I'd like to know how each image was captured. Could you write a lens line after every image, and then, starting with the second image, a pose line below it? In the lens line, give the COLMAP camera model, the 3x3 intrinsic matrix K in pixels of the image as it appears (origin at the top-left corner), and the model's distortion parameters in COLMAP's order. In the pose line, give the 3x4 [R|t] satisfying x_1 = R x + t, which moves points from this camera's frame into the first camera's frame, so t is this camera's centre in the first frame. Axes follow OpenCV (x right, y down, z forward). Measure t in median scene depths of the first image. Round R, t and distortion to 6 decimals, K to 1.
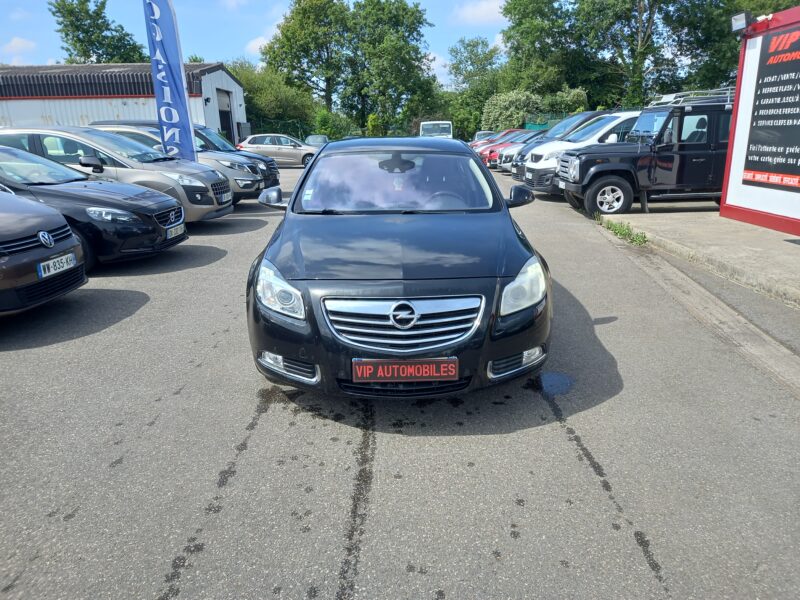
lens RADIAL K [[586.2, 0, 398.0], [0, 586.2, 297.8], [0, 0, 1]] dist [0.067861, -0.052731]
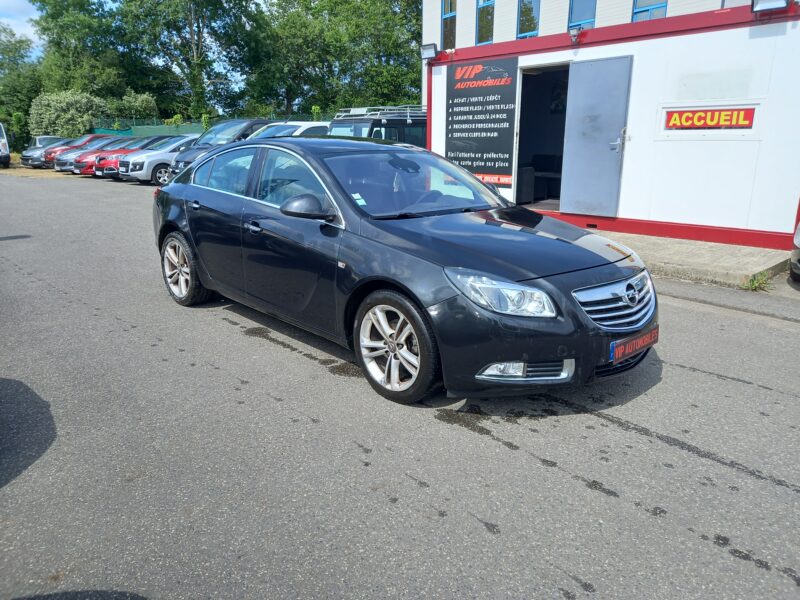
lens RADIAL K [[586.2, 0, 403.9], [0, 586.2, 300.6], [0, 0, 1]] dist [0.067861, -0.052731]
pose [[0.736209, -0.163925, 0.656601, -0.143810], [0.171384, 0.983754, 0.053438, -0.012543], [-0.654694, 0.073190, 0.752343, 0.062209]]
